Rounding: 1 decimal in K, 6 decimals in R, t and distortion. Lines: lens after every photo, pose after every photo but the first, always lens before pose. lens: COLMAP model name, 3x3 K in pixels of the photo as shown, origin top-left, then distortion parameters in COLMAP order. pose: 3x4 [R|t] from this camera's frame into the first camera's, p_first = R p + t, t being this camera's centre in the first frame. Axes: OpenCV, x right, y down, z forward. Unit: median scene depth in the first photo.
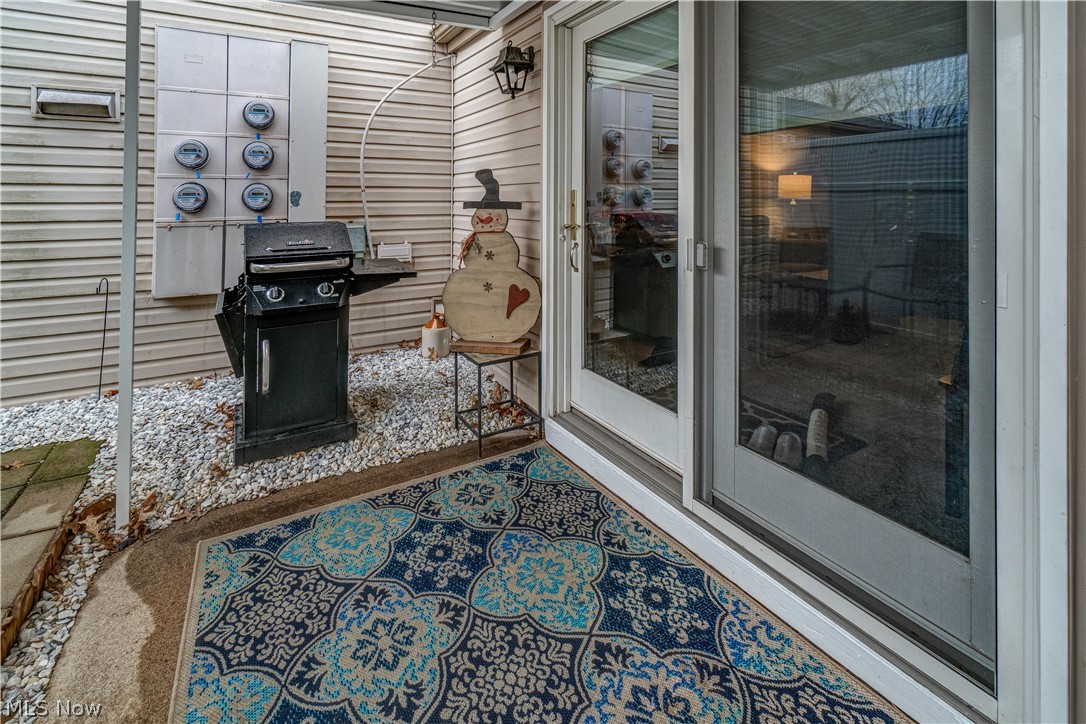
lens RADIAL K [[517.6, 0, 541.4], [0, 517.6, 328.6], [0, 0, 1]] dist [-0.008143, 0.001119]
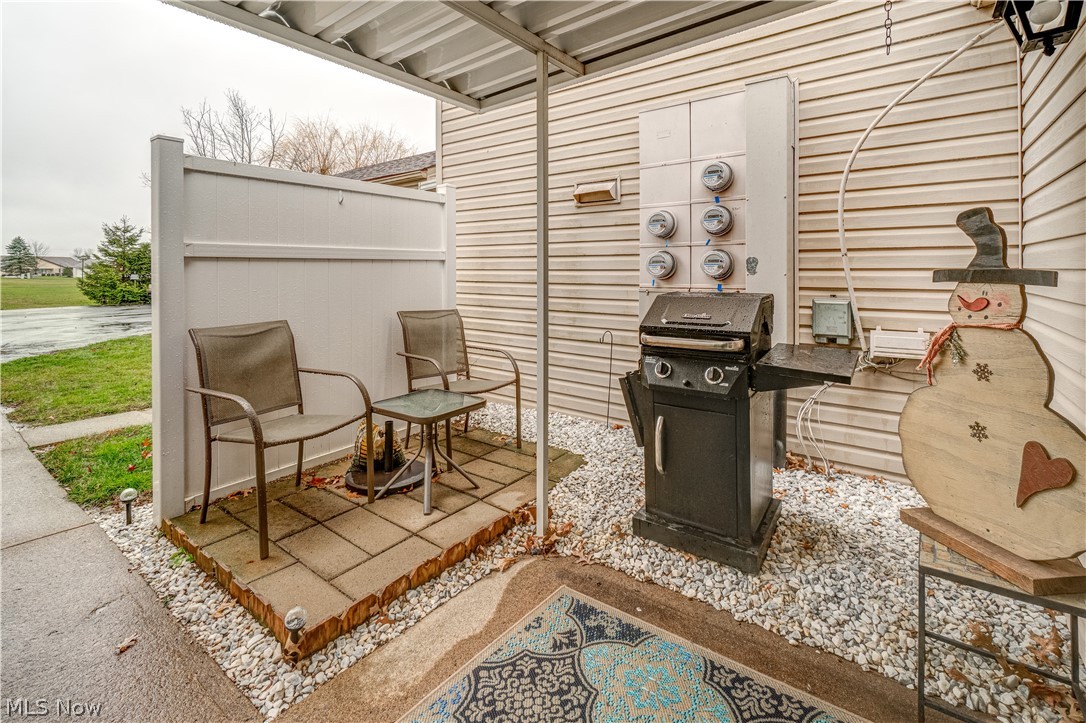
lens RADIAL K [[517.6, 0, 541.4], [0, 517.6, 328.1], [0, 0, 1]] dist [-0.008143, 0.001119]
pose [[0.357546, 0.105166, -0.927955, 0.216424], [-0.224140, 0.974260, 0.024051, -0.100313], [0.906599, 0.199393, 0.371915, 0.413489]]
